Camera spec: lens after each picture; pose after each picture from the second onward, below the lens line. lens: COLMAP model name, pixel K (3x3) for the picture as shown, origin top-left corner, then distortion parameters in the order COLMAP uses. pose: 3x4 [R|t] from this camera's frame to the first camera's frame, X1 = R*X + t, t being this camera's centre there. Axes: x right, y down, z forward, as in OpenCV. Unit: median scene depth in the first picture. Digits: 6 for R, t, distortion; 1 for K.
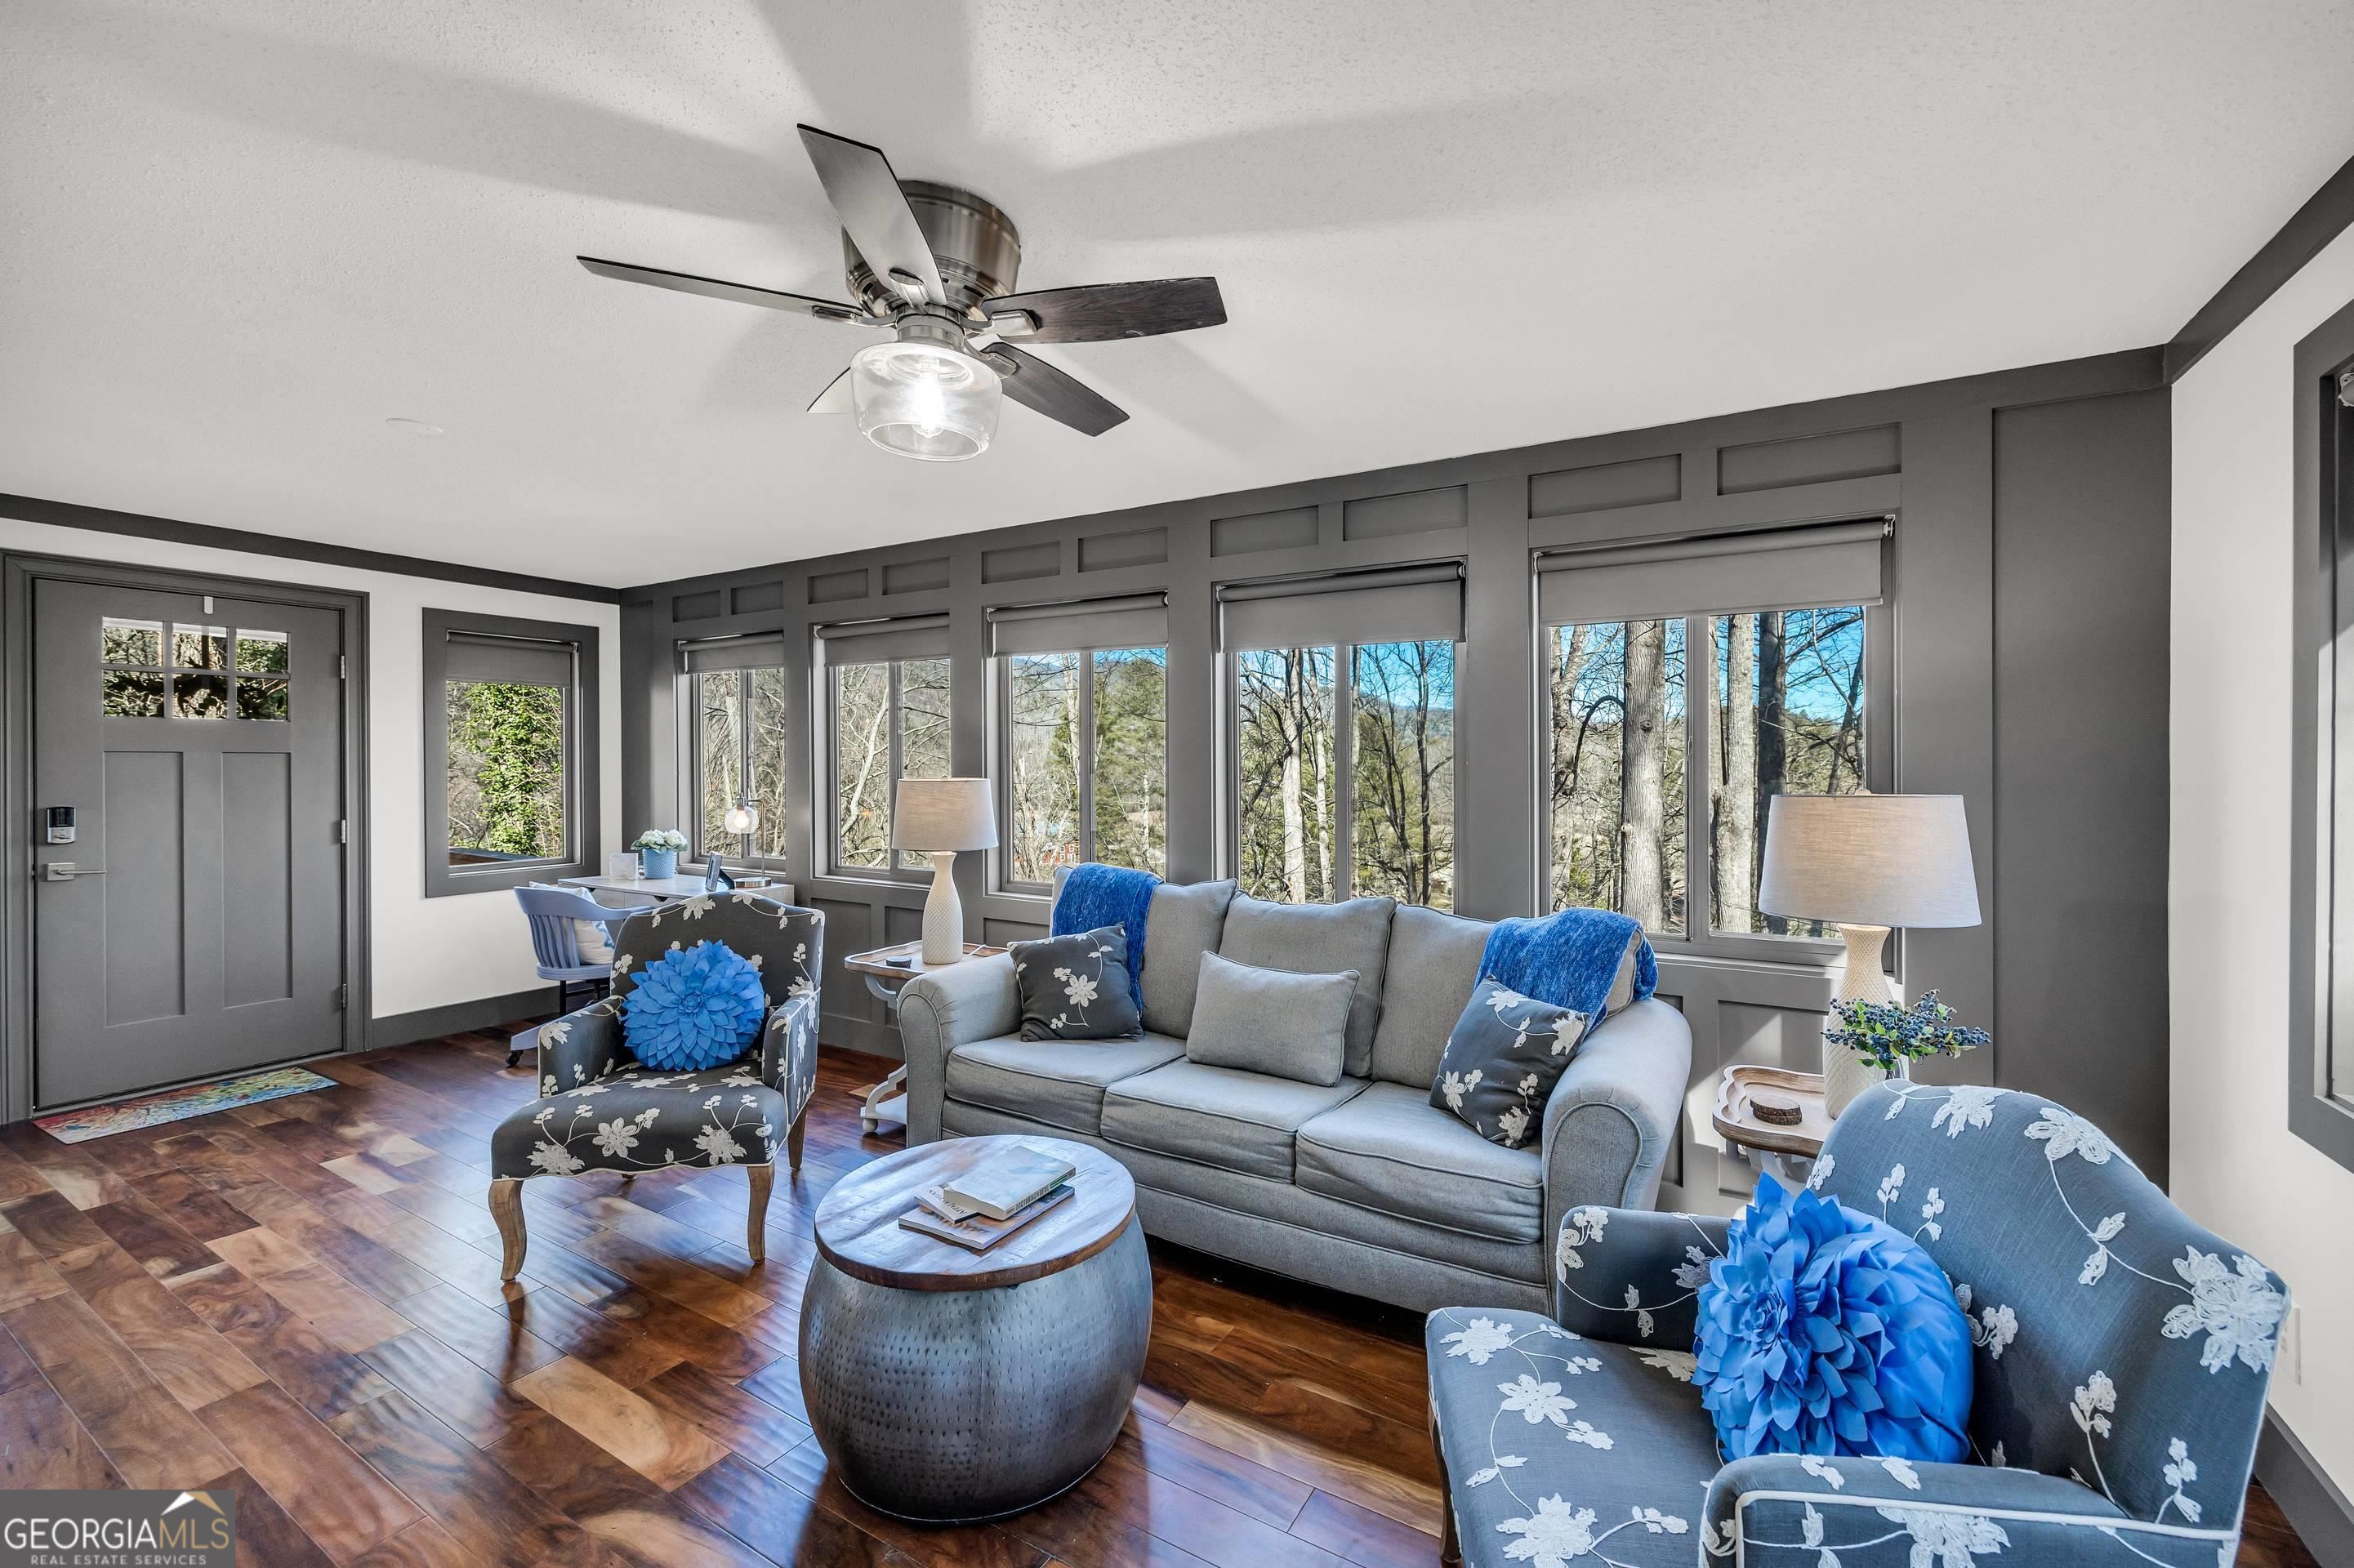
lens RADIAL K [[958.2, 0, 1214.2], [0, 958.2, 770.7], [0, 0, 1]] dist [-0.001788, 0.000233]
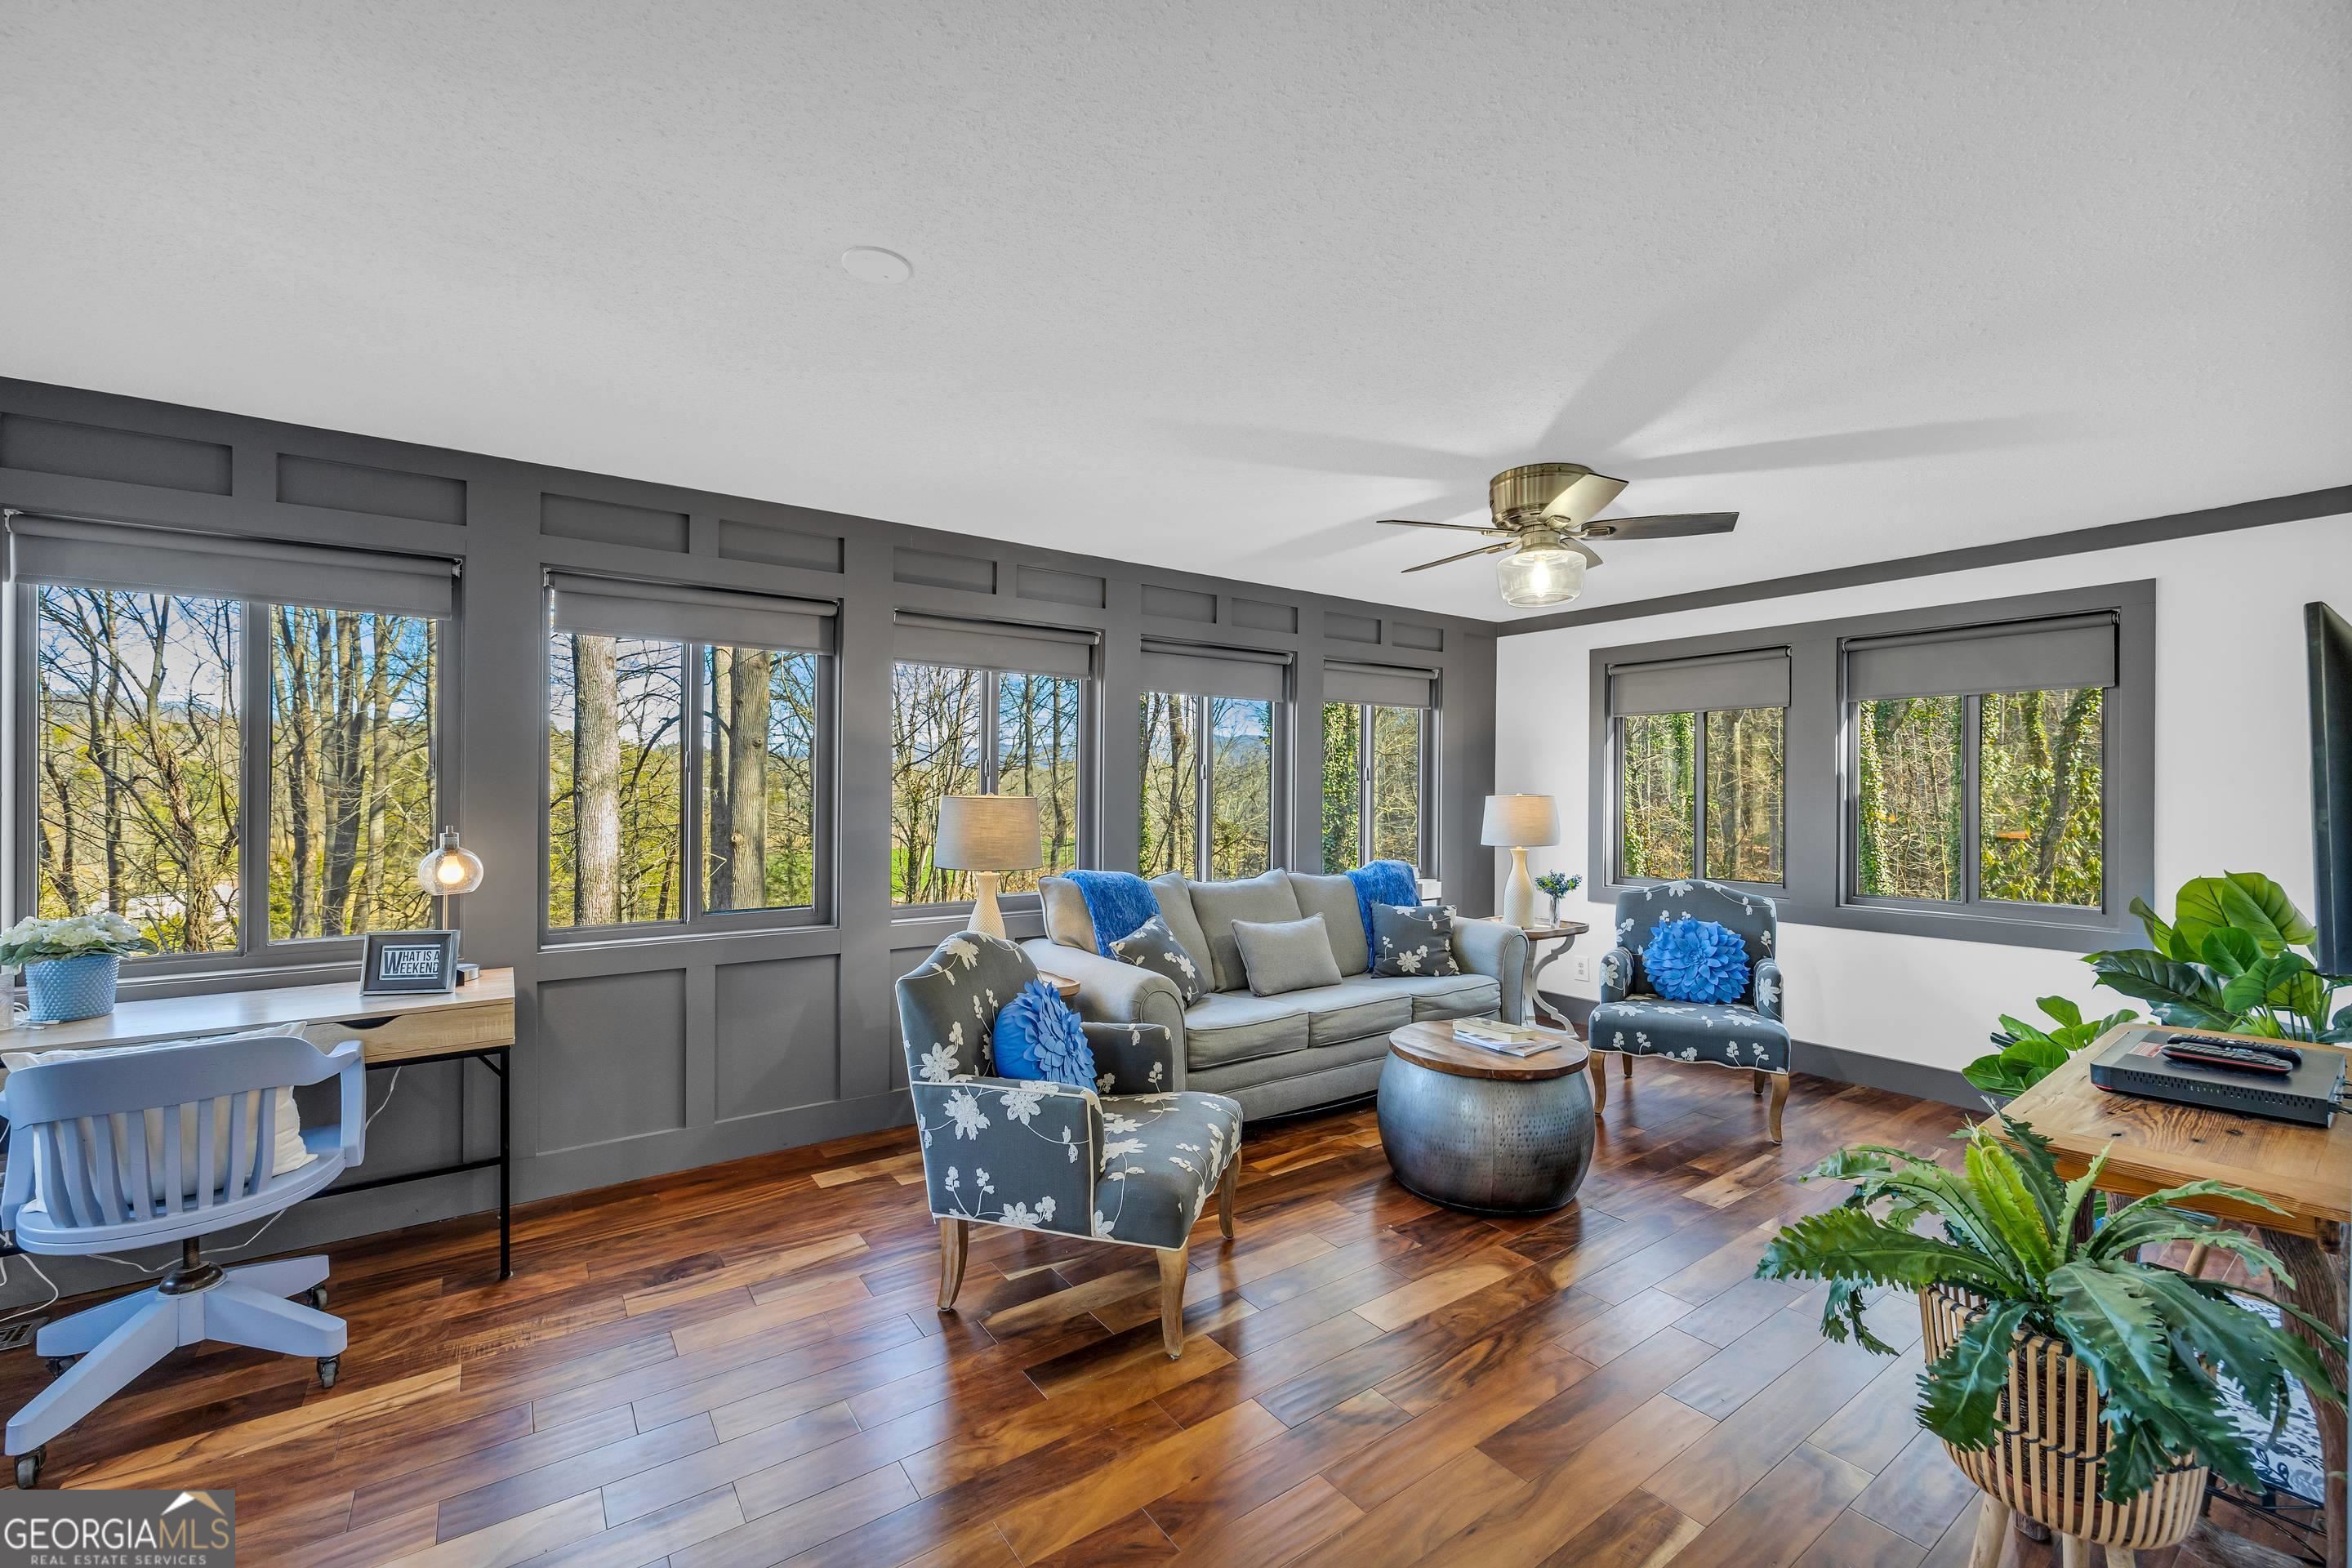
lens RADIAL K [[957.5, 0, 1165.8], [0, 957.5, 779.8], [0, 0, 1]] dist [-0.001788, 0.000233]
pose [[0.422407, 0.002555, 0.906402, -1.669161], [0.000105, 0.999996, -0.002867, -0.006996], [-0.906406, 0.001307, 0.422405, 0.676205]]
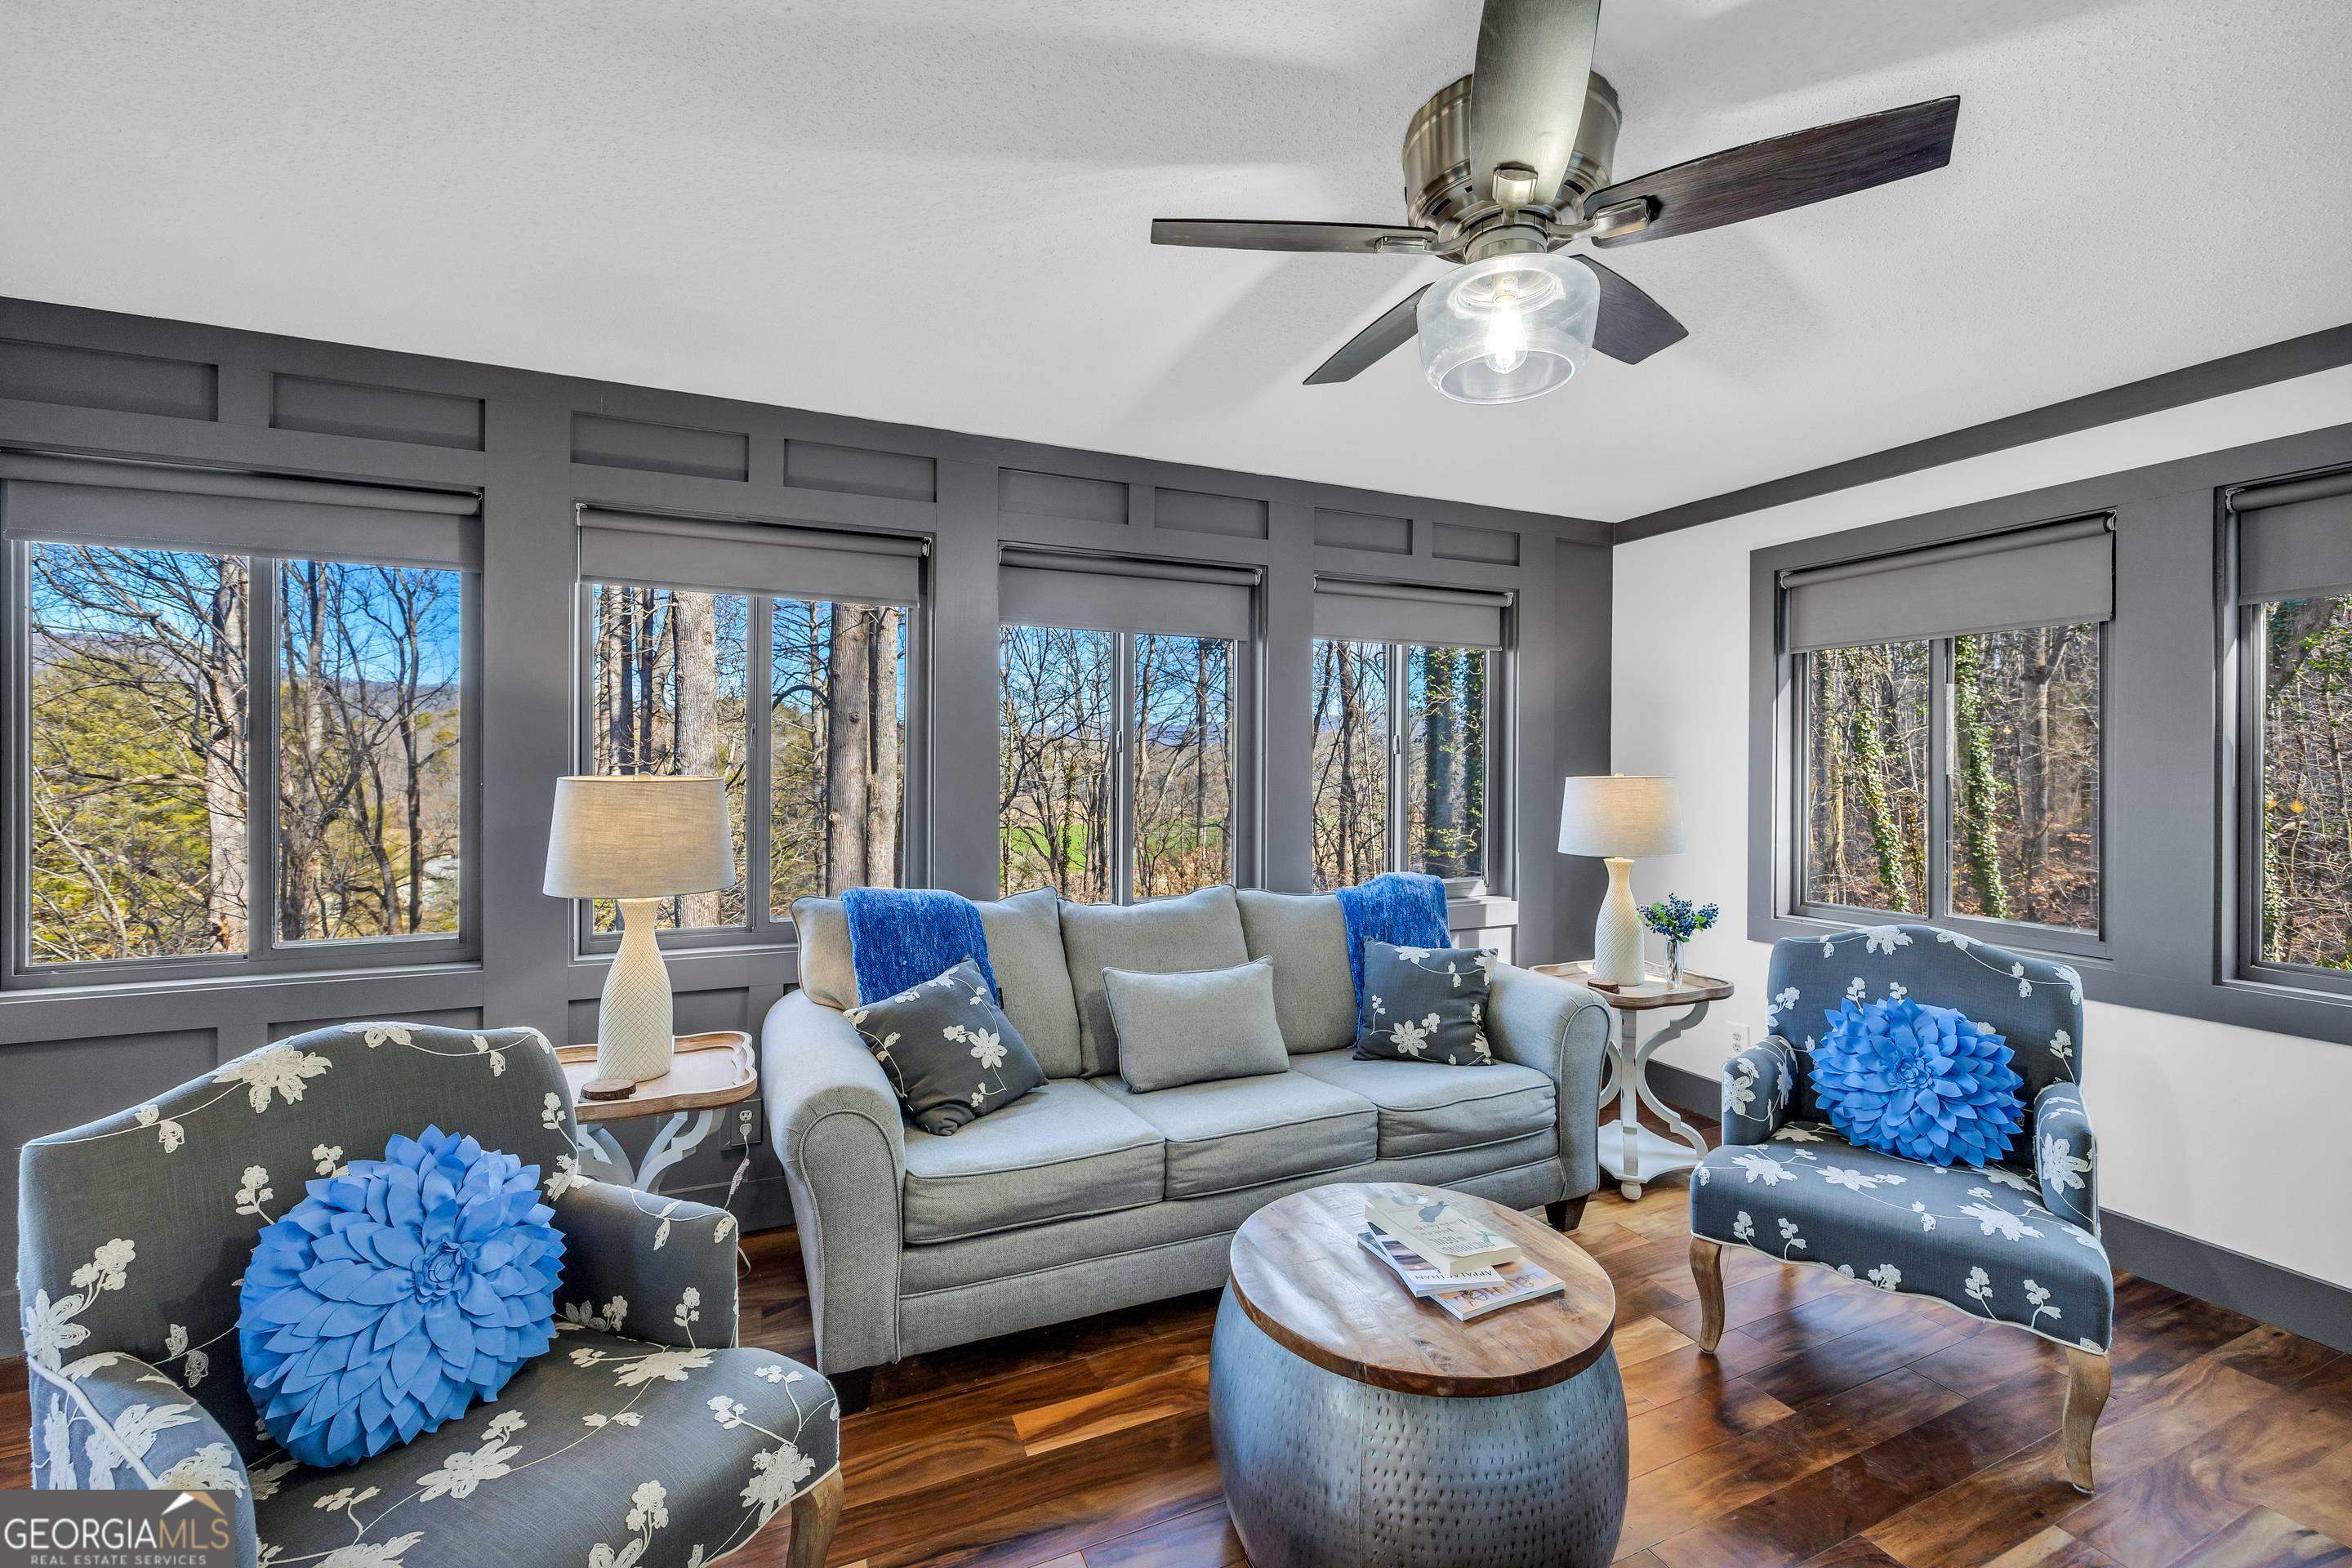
lens RADIAL K [[957.5, 0, 1174.6], [0, 957.5, 756.8], [0, 0, 1]] dist [-0.001788, 0.000233]
pose [[0.594385, 0.001529, 0.804179, -0.887864], [0.001334, 0.999995, -0.002888, -0.003098], [-0.804180, 0.002789, 0.594380, 0.561074]]
